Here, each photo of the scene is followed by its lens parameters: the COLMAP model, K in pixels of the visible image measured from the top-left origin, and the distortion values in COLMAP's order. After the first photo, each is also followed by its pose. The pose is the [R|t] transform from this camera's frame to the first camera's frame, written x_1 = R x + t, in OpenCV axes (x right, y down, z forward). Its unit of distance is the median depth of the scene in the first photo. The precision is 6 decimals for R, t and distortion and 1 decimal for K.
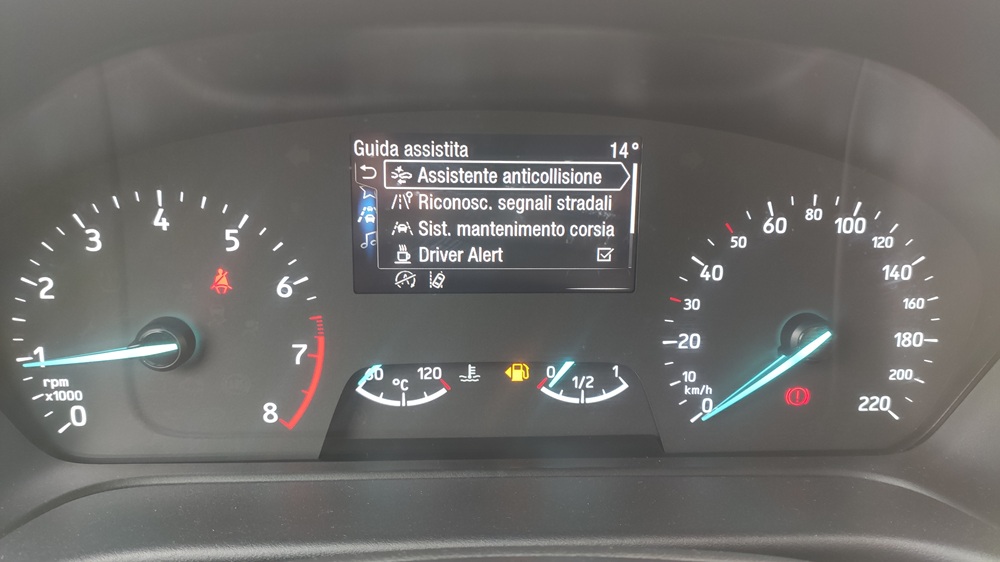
lens RADIAL K [[764.3, 0, 503.9], [0, 764.3, 275.2], [0, 0, 1]] dist [0.073232, -0.107511]
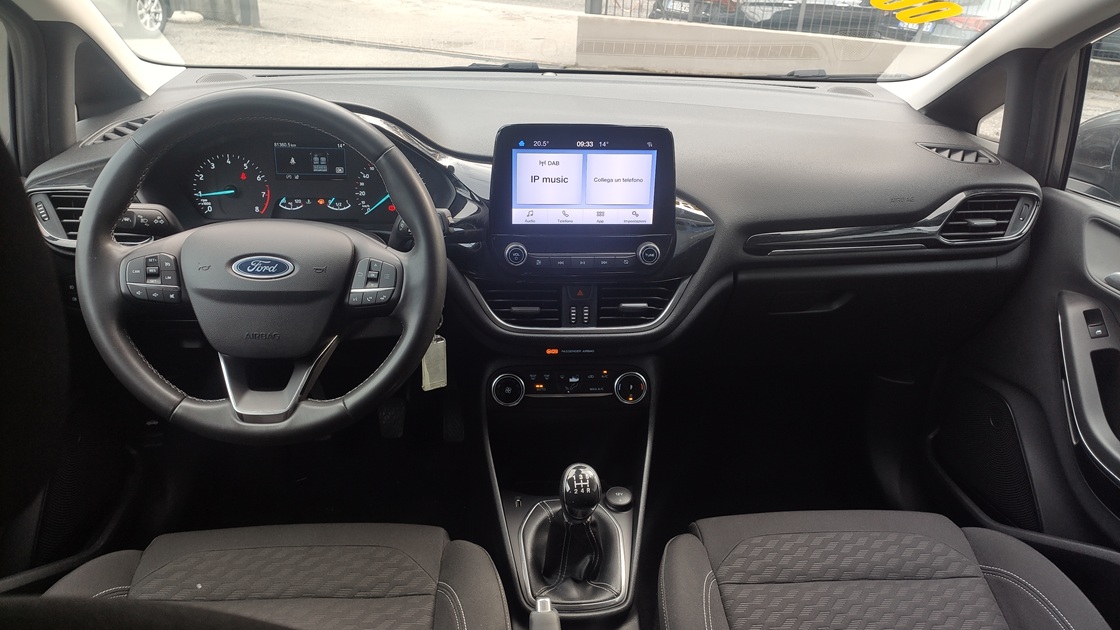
lens RADIAL K [[856.0, 0, 562.9], [0, 856.0, 309.5], [0, 0, 1]] dist [0.073232, -0.107511]
pose [[0.999699, 0.008009, 0.023192, 1.220908], [-0.011012, 0.991138, 0.132377, 0.082832], [-0.021926, -0.132592, 0.990928, -3.654158]]
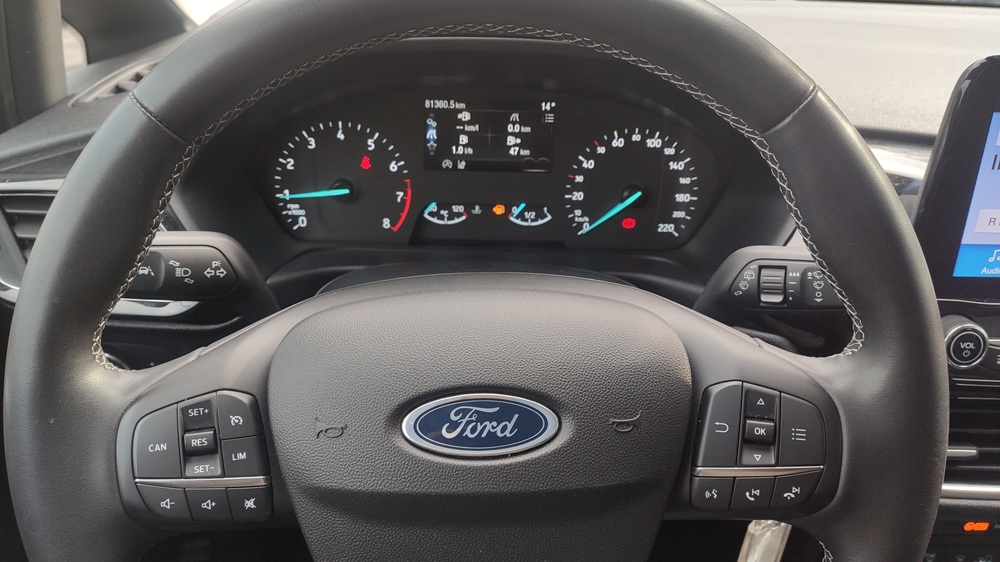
lens RADIAL K [[764.3, 0, 499.7], [0, 764.3, 280.9], [0, 0, 1]] dist [0.073232, -0.107511]
pose [[0.998366, 0.030523, -0.048310, 0.136569], [-0.022474, 0.986998, 0.159153, -0.016732], [0.052540, -0.157807, 0.986071, -1.201108]]
